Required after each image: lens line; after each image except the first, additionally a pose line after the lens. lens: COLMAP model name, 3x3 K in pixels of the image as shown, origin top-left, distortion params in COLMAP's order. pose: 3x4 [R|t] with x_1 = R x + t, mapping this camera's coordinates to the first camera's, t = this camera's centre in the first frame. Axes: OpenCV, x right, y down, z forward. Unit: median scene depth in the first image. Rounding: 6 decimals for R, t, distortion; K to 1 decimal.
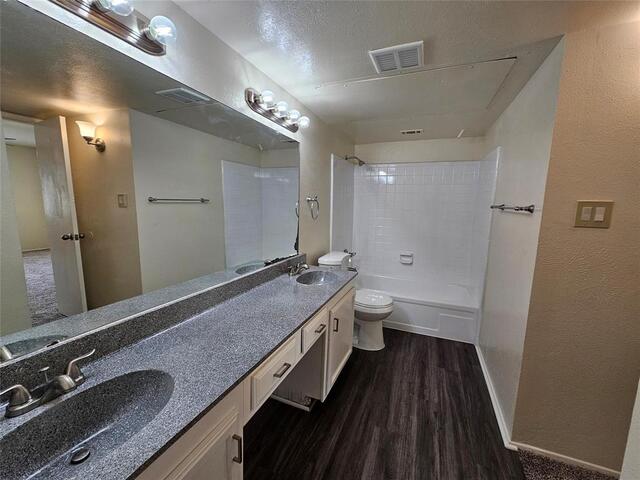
lens RADIAL K [[262.8, 0, 323.0], [0, 262.8, 237.9], [0, 0, 1]] dist [0.002549, -0.000058]
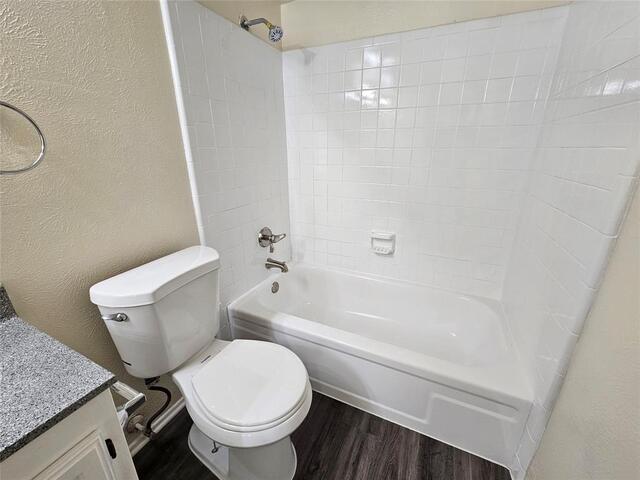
lens RADIAL K [[262.8, 0, 321.6], [0, 262.8, 237.3], [0, 0, 1]] dist [0.002549, -0.000058]
pose [[0.998525, -0.006058, -0.053950, 0.239381], [0.016066, 0.982217, 0.187063, -0.035497], [0.051858, -0.187654, 0.980865, 0.515441]]
